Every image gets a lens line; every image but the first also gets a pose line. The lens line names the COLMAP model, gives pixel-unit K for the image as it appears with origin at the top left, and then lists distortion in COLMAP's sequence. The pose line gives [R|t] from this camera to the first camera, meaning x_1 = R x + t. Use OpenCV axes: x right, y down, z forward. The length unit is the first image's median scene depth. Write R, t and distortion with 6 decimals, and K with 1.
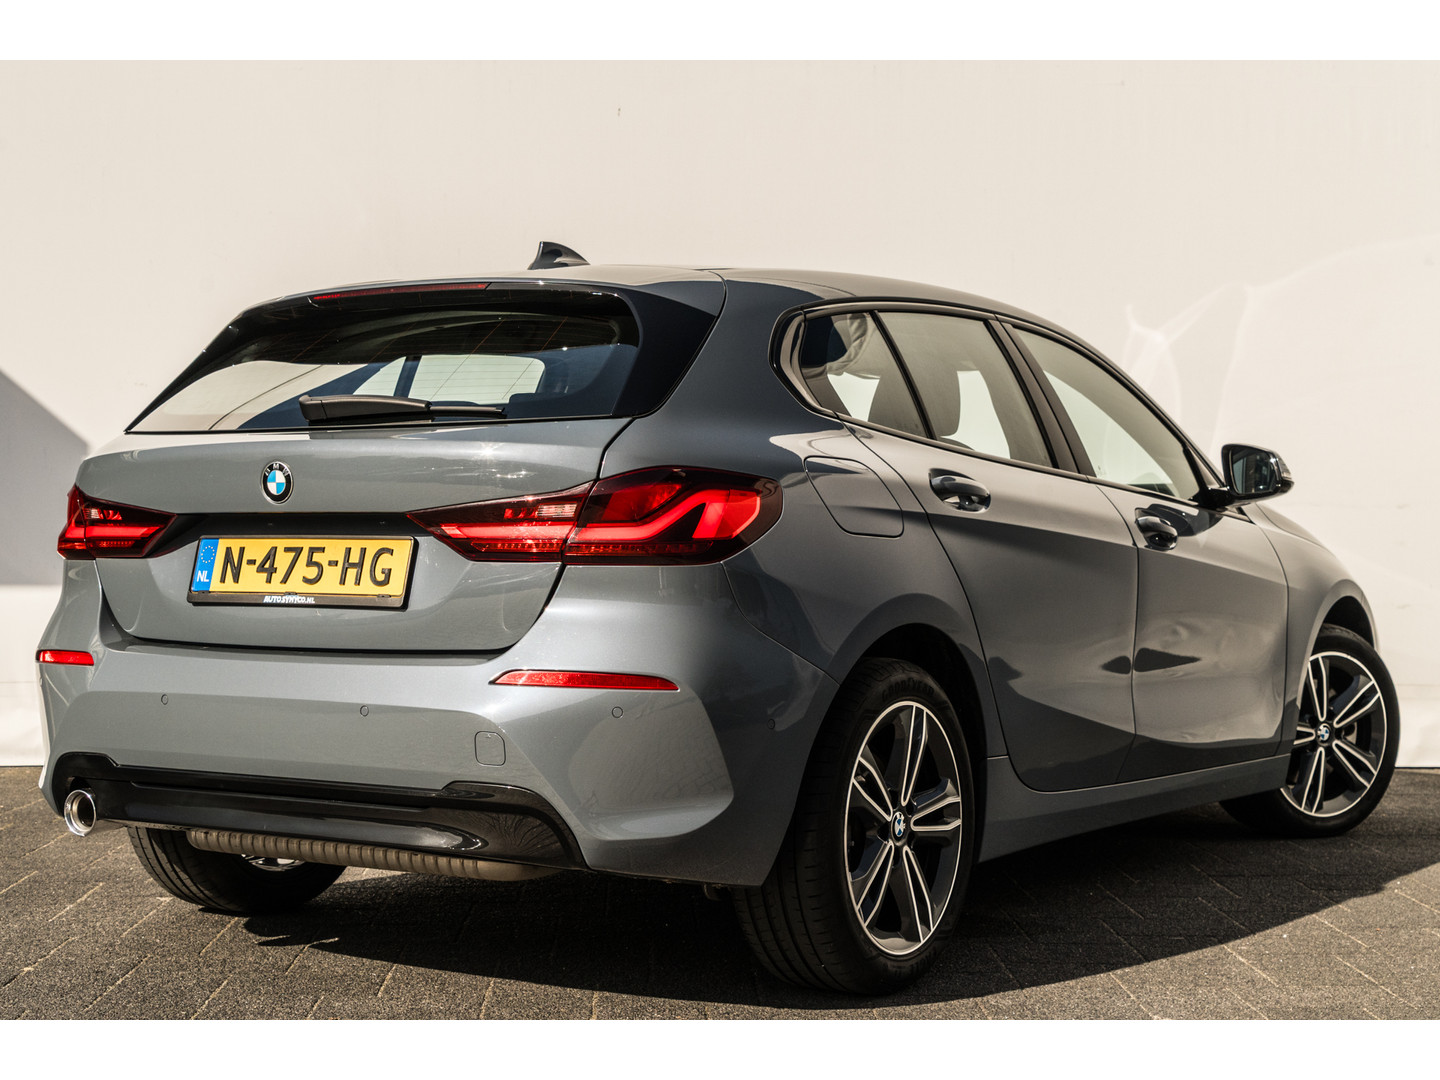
lens RADIAL K [[2253.8, 0, 720.0], [0, 2253.8, 540.0], [0, 0, 1]] dist [0.119823, 0.019533]
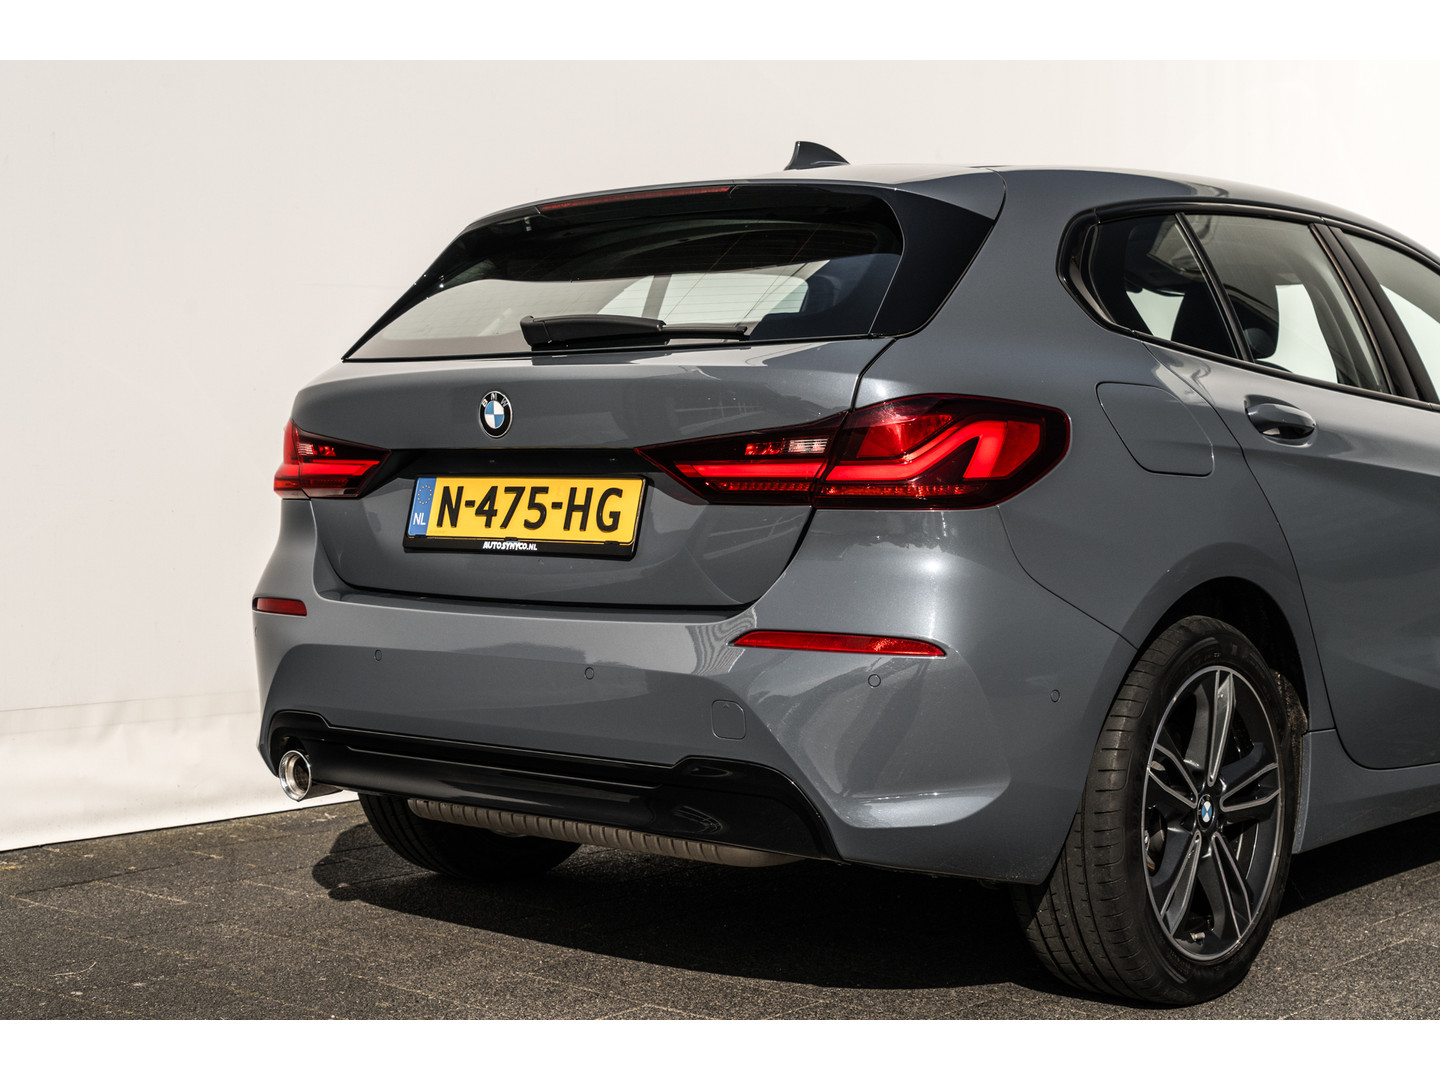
lens RADIAL K [[2321.2, 0, 719.4], [0, 2321.2, 505.0], [0, 0, 1]] dist [-0.057294, -0.032768]
pose [[0.991228, 0.001822, -0.132148, 0.011784], [0.000267, 0.999875, 0.015788, -0.004156], [0.132160, -0.015685, 0.991104, 0.106975]]
